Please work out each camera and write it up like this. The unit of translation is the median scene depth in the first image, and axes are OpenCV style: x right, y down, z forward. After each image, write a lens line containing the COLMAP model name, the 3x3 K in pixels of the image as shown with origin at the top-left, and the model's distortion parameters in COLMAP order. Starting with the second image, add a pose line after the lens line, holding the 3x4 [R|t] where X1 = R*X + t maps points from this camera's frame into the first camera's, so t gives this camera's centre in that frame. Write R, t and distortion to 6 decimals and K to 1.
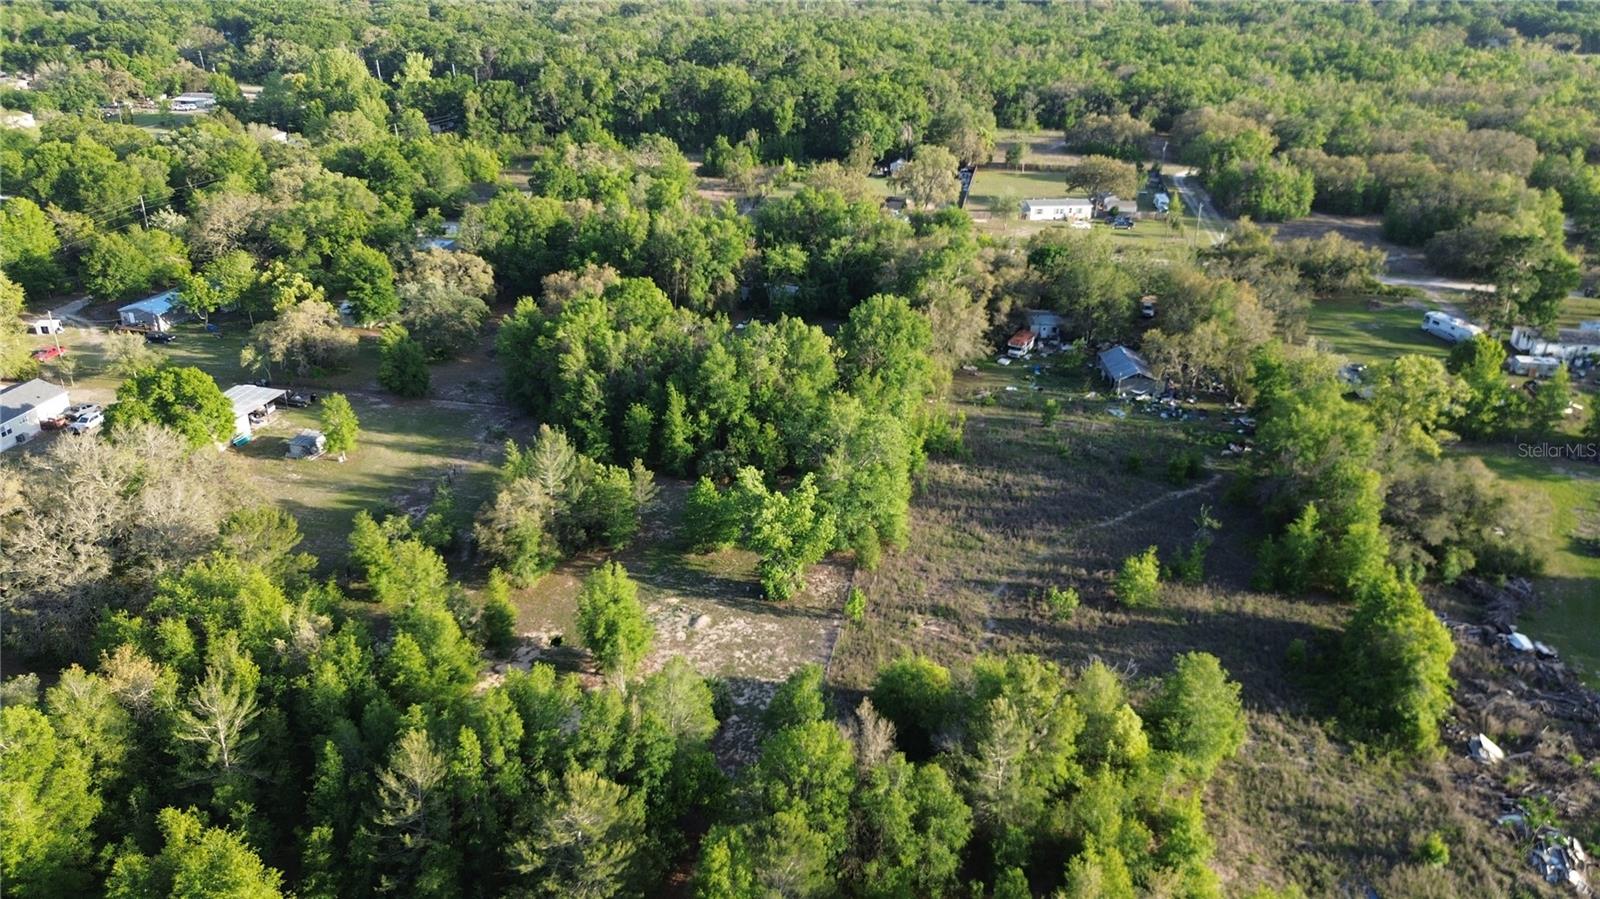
lens RADIAL K [[1149.1, 0, 821.2], [0, 1149.1, 447.6], [0, 0, 1]] dist [0.049050, -0.051419]
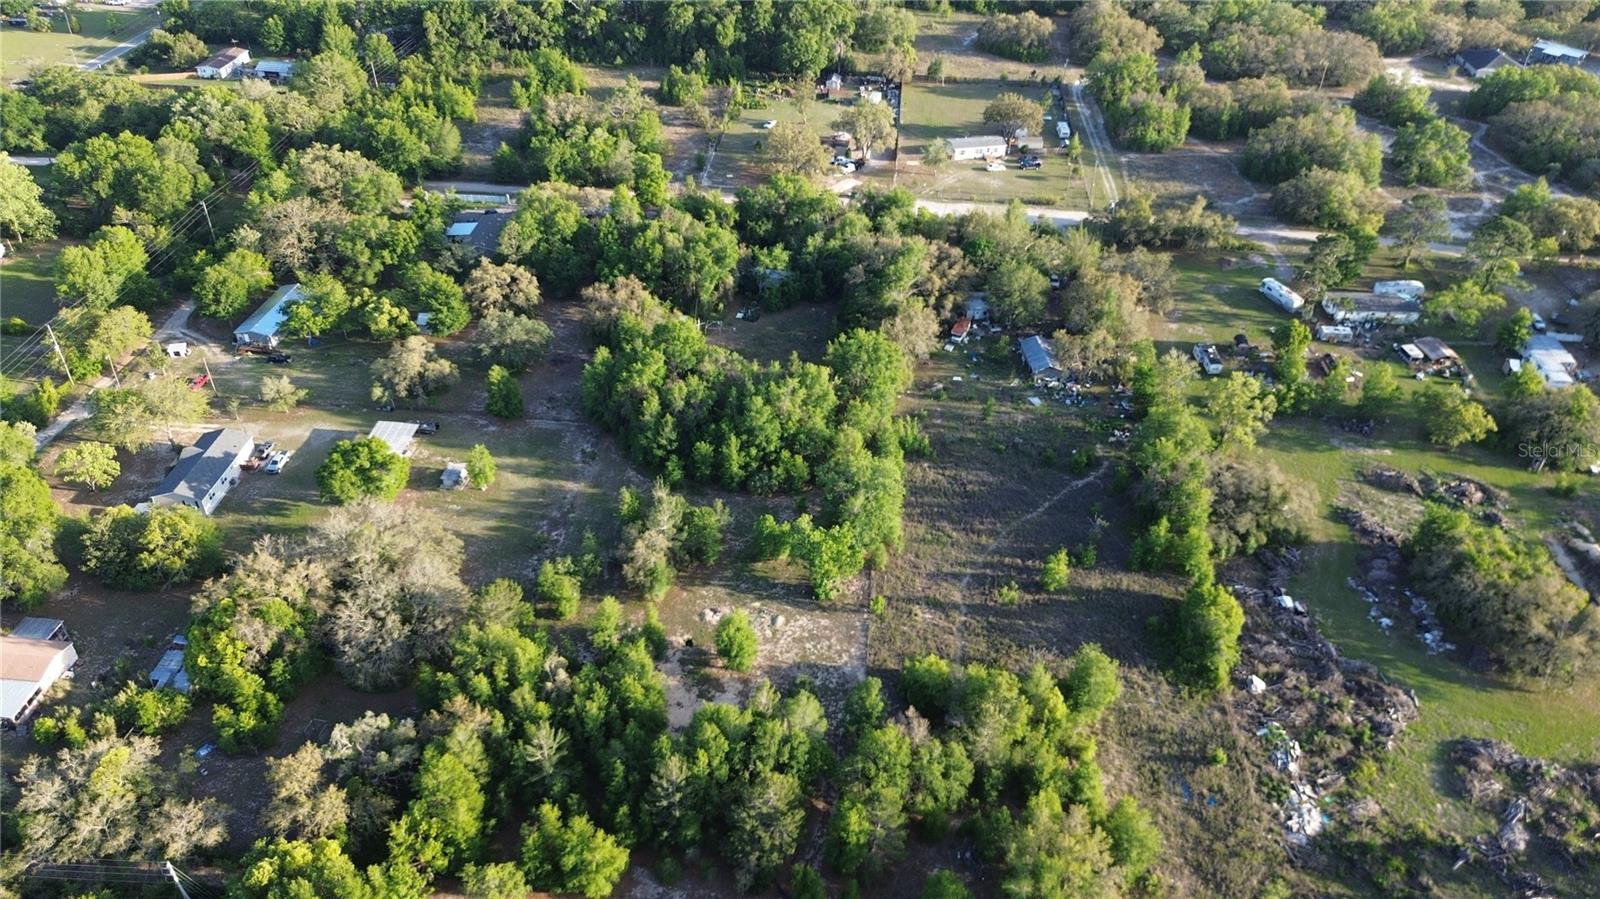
lens RADIAL K [[1149.1, 0, 821.2], [0, 1149.1, 447.6], [0, 0, 1]] dist [0.049050, -0.051419]
pose [[0.994665, -0.052130, 0.089018, -0.159550], [0.031065, 0.974231, 0.223401, -0.384762], [-0.098370, -0.219444, 0.970653, -0.413550]]
